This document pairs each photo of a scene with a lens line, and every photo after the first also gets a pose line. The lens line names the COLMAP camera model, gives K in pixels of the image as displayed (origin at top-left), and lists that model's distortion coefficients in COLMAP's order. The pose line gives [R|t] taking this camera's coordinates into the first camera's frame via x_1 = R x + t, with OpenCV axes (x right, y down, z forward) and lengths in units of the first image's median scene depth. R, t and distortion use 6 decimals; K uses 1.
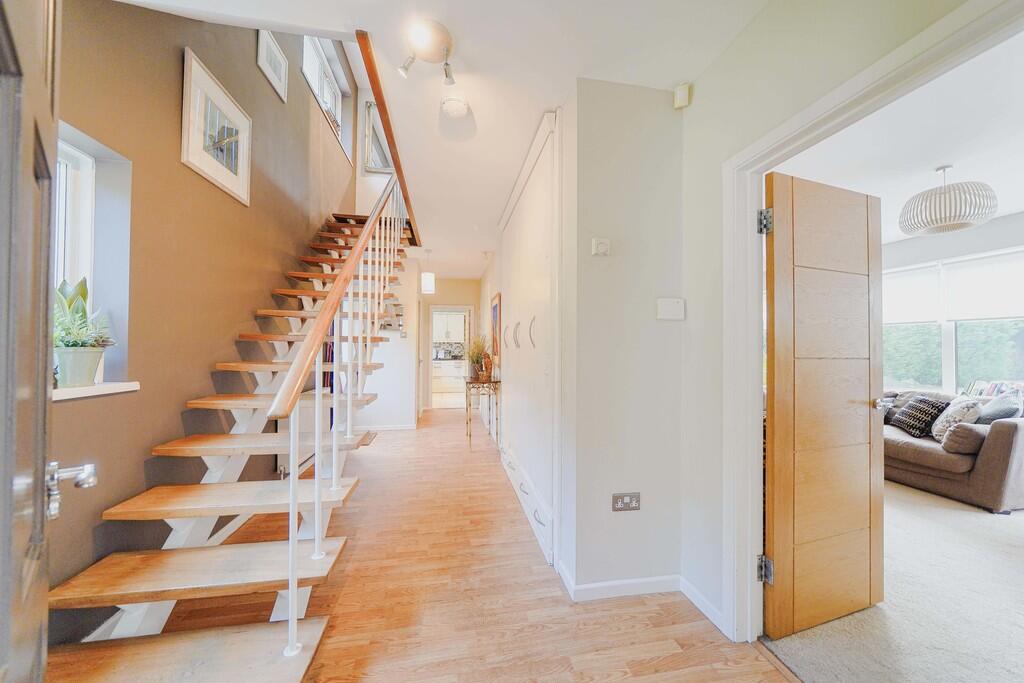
lens RADIAL K [[348.5, 0, 511.4], [0, 348.5, 344.8], [0, 0, 1]] dist [0.000056, -0.000035]
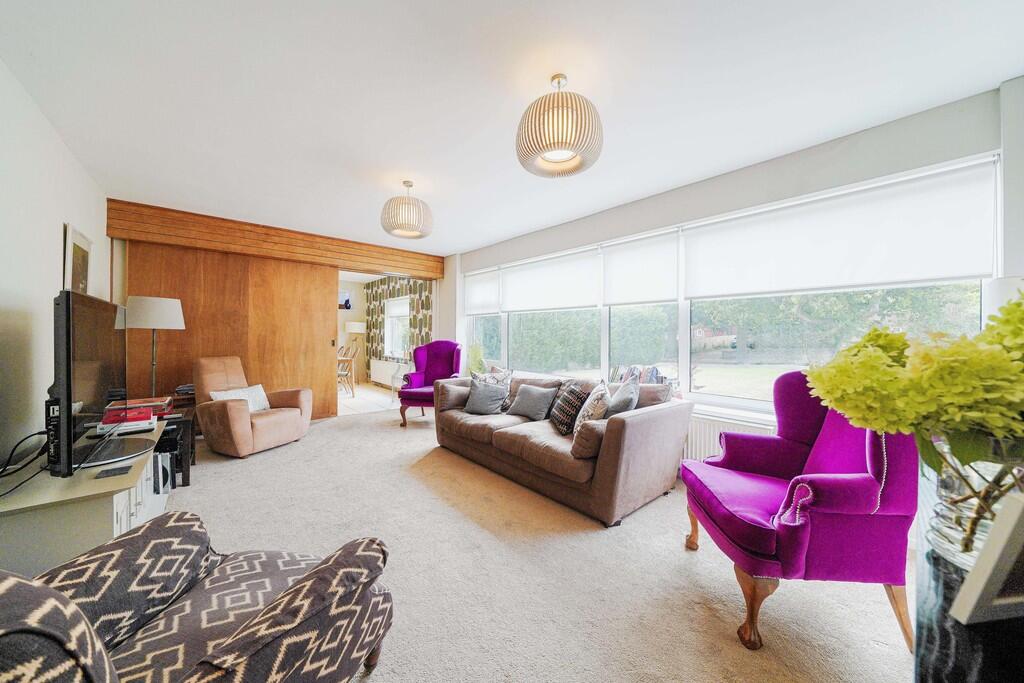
lens RADIAL K [[348.5, 0, 514.4], [0, 348.5, 338.1], [0, 0, 1]] dist [0.000056, -0.000035]
pose [[0.862455, -0.002331, 0.506129, 0.713892], [-0.002682, 0.999954, 0.009175, 0.021657], [-0.506127, -0.009271, 0.862409, 0.368770]]
